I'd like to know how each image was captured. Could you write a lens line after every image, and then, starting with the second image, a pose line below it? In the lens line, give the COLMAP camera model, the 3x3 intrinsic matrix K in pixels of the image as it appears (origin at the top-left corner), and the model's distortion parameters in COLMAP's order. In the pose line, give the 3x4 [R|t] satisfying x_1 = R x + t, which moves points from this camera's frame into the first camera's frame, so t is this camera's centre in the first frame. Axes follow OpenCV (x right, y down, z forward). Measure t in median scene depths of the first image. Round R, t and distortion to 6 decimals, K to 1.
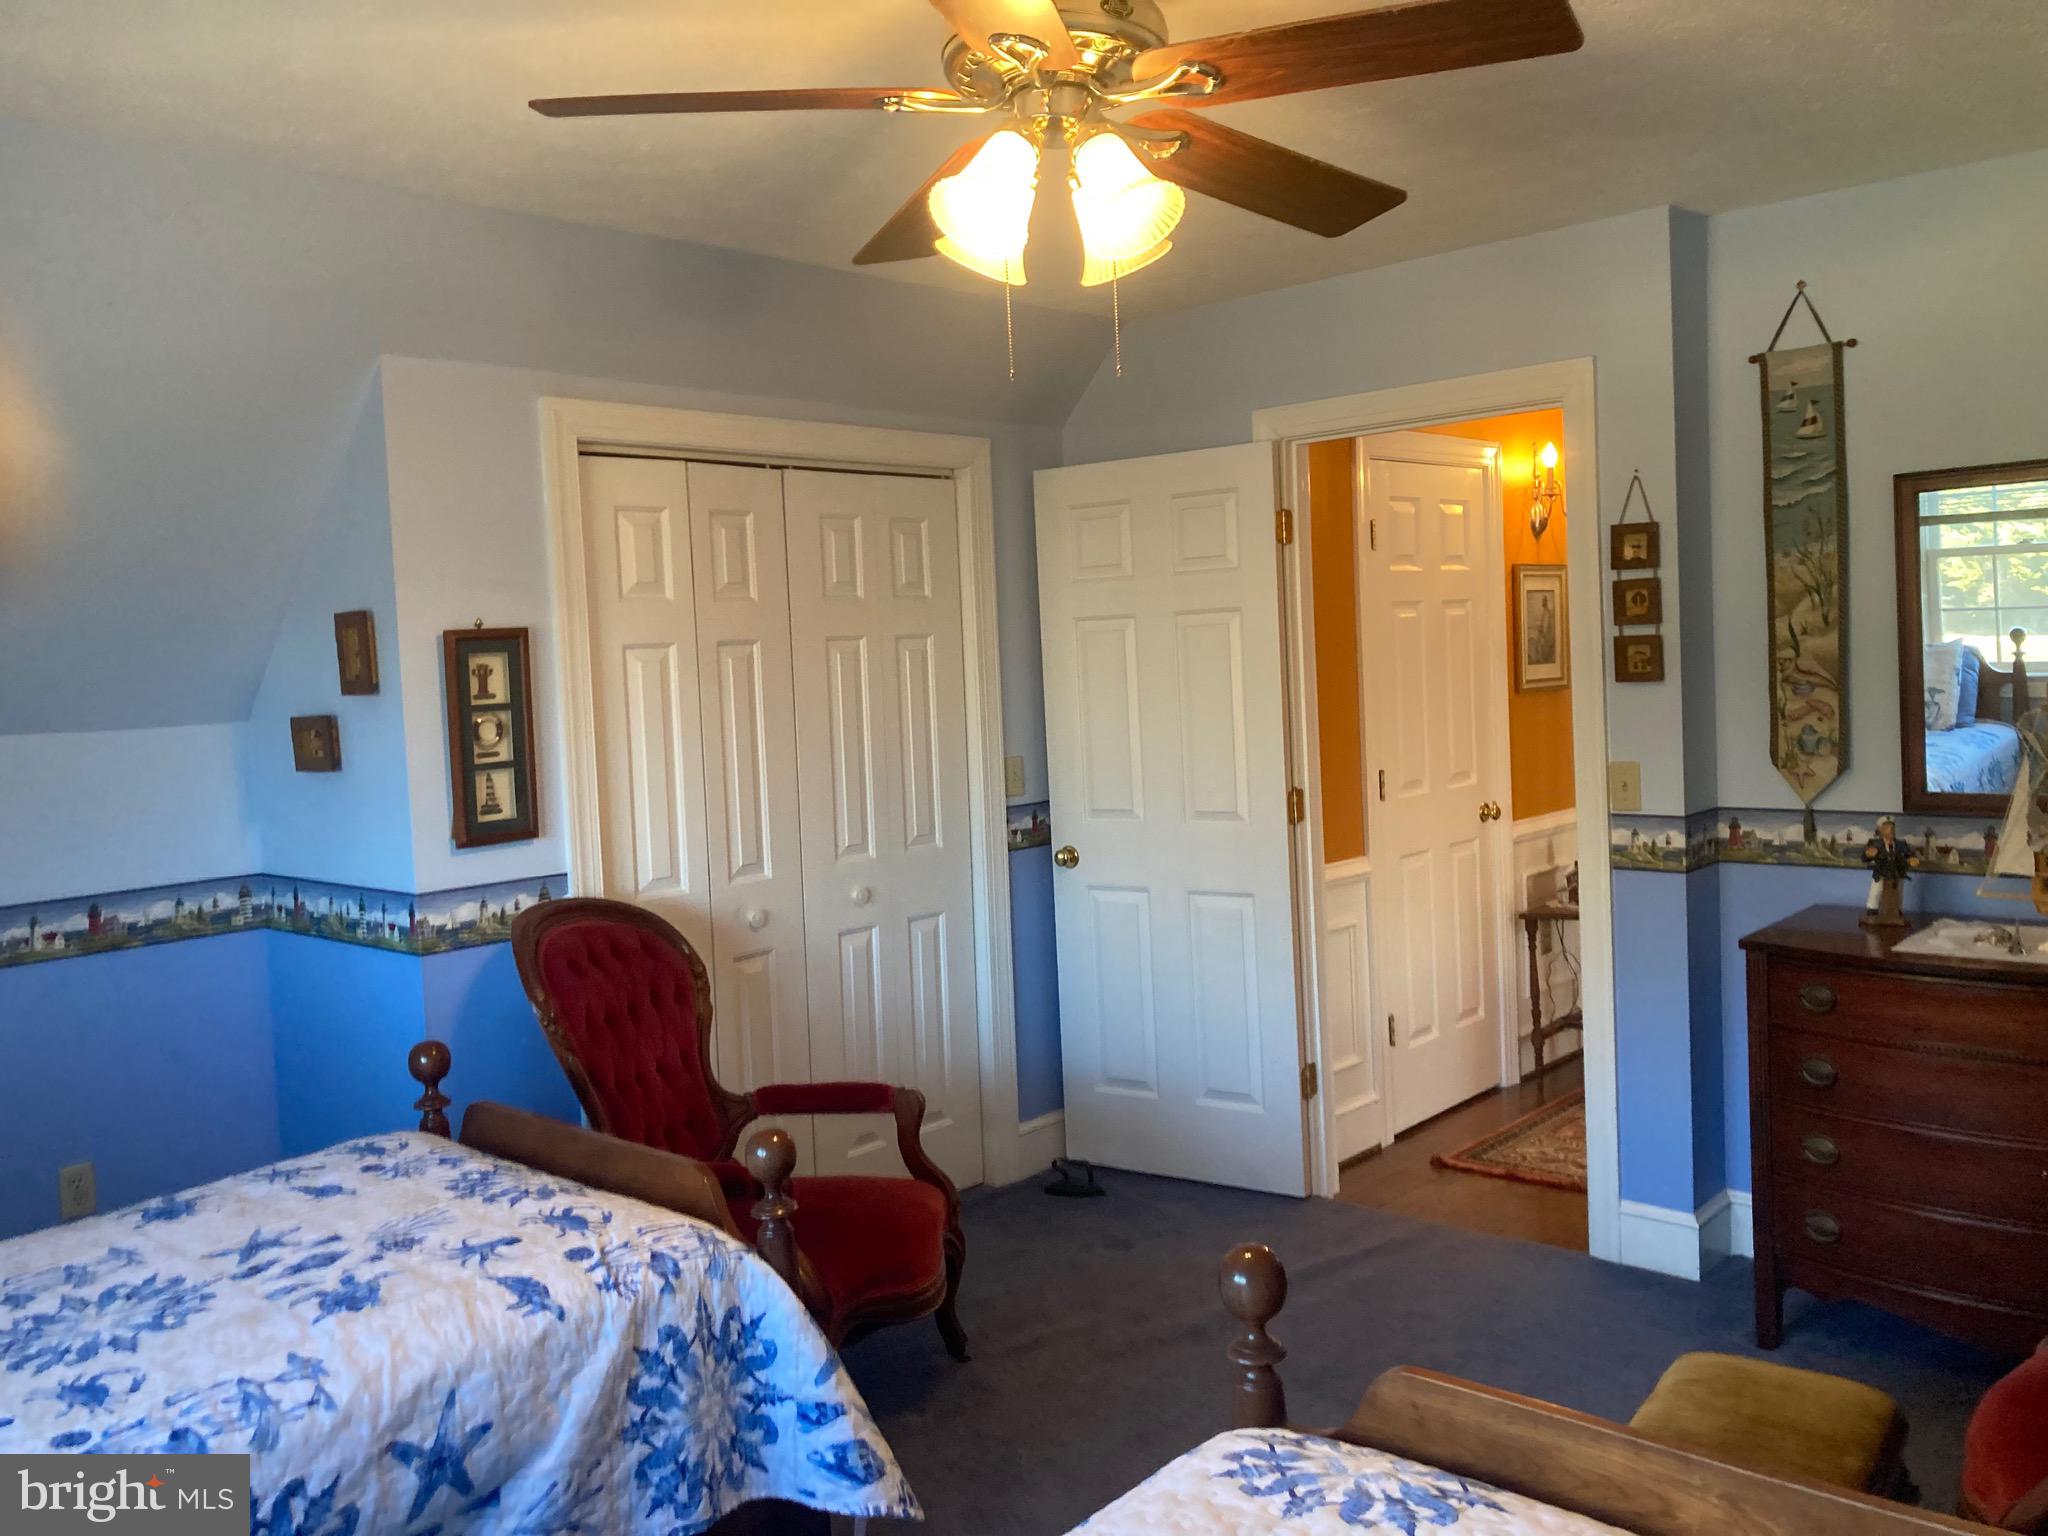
lens RADIAL K [[1686.1, 0, 1027.2], [0, 1686.1, 764.2], [0, 0, 1]] dist [0.046029, -0.099347]
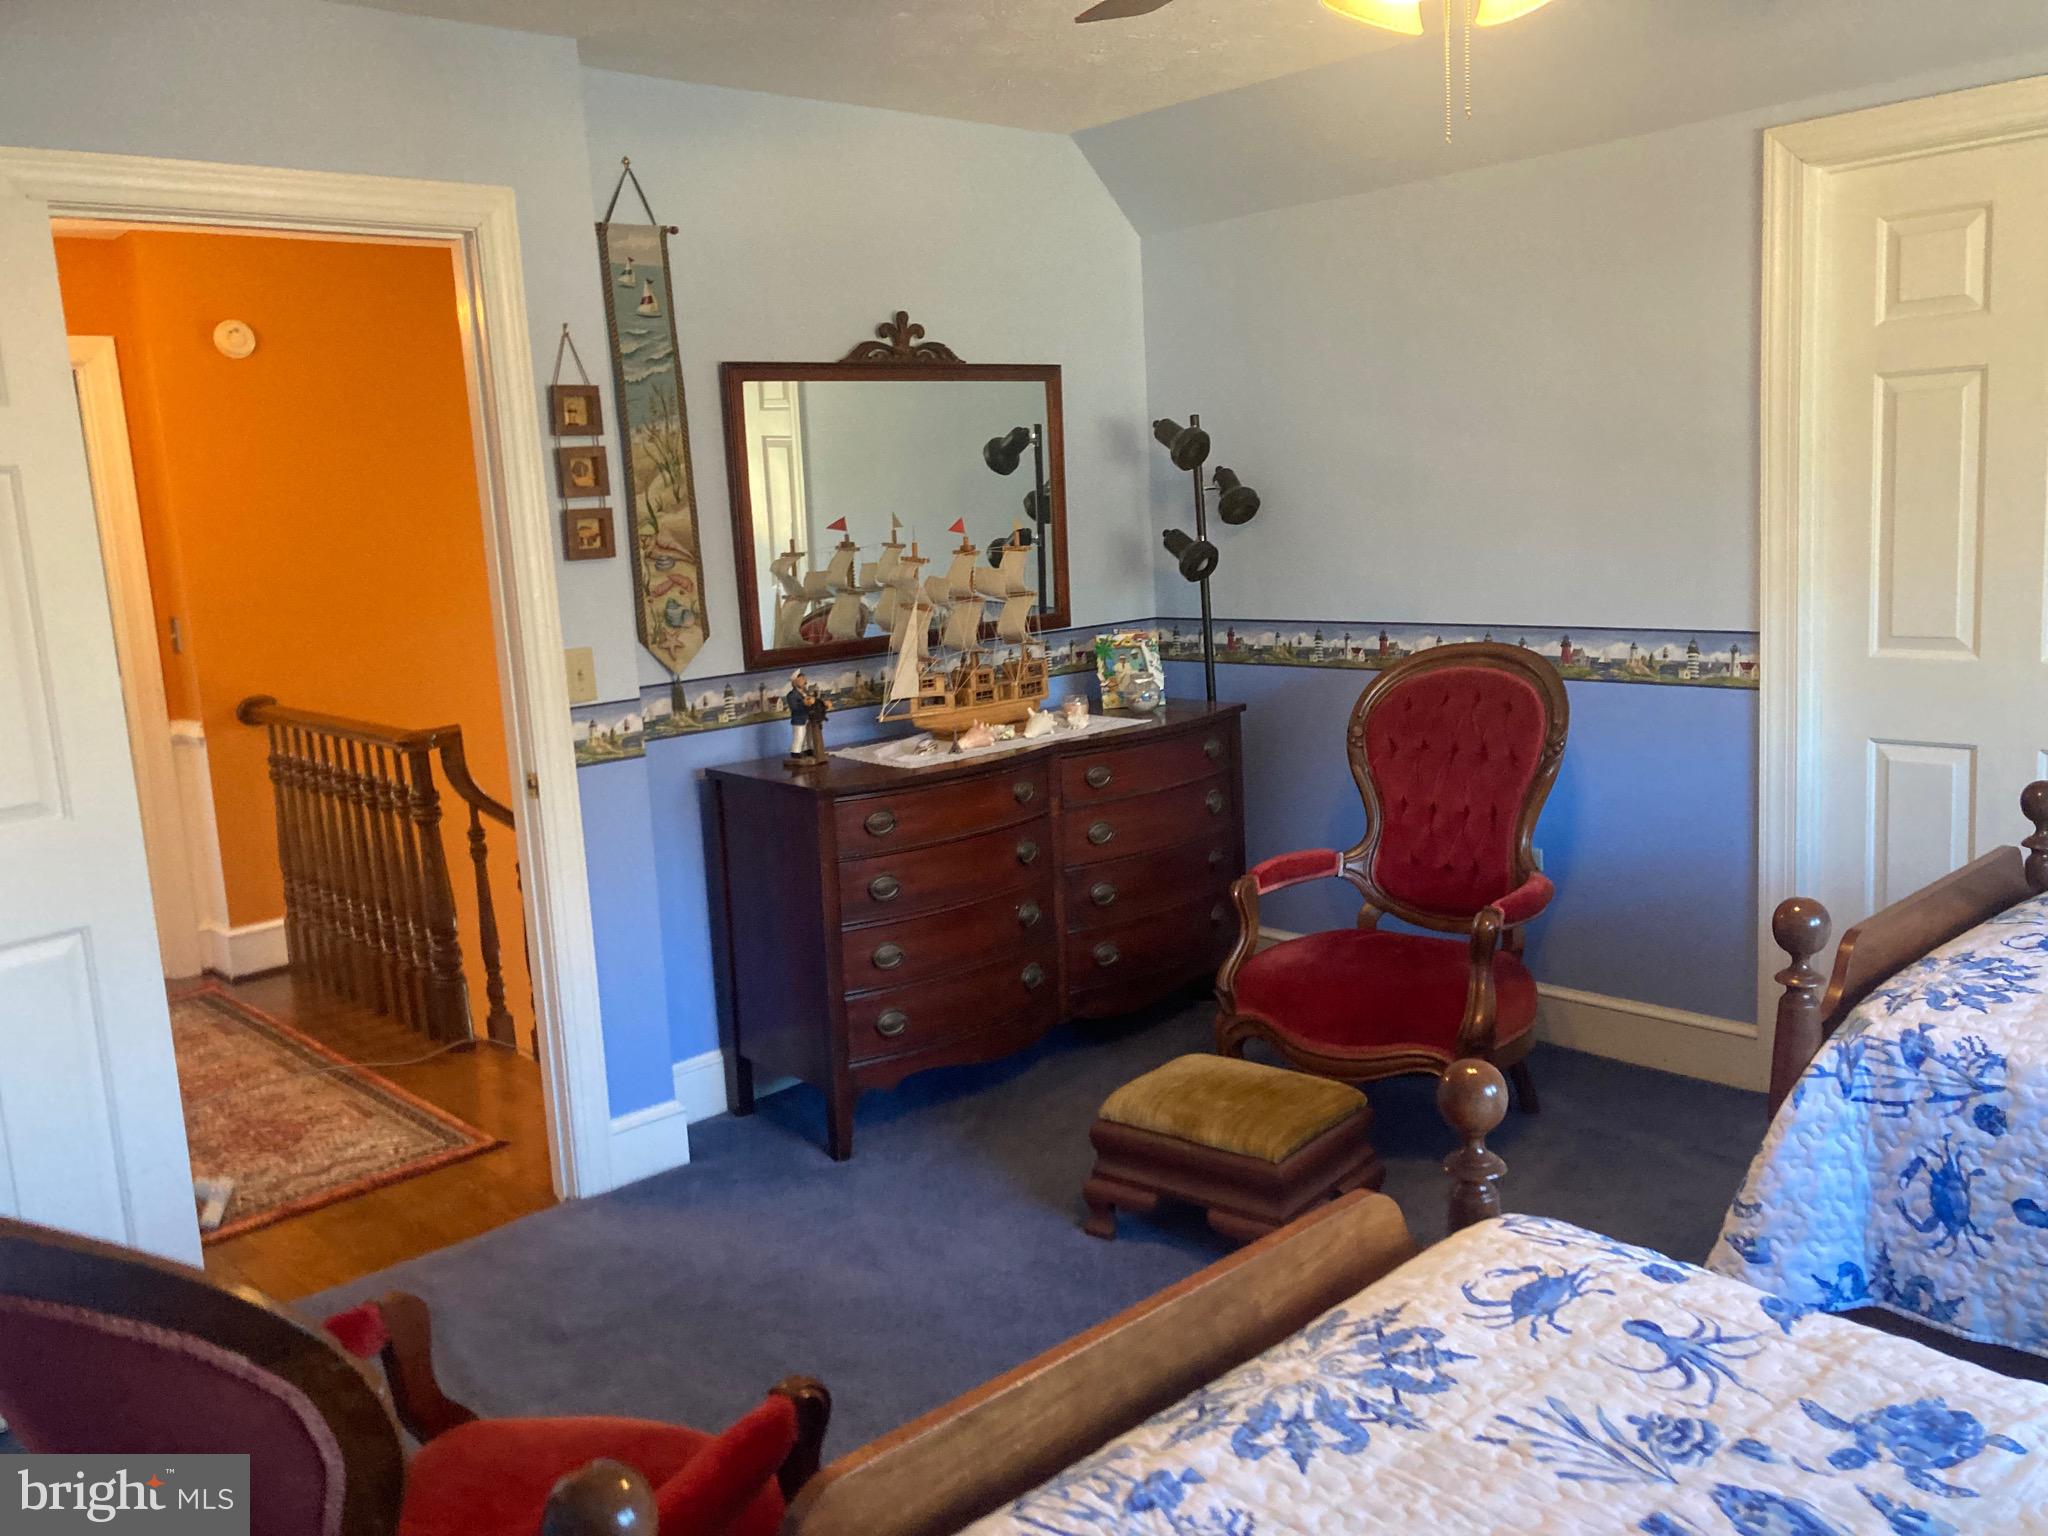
lens RADIAL K [[1686.1, 0, 1022.9], [0, 1686.1, 766.6], [0, 0, 1]] dist [0.046029, -0.099347]
pose [[0.091945, -0.122943, 0.988145, -0.555810], [0.127516, 0.985632, 0.110765, -0.009343], [-0.987566, 0.115820, 0.106301, 0.694475]]
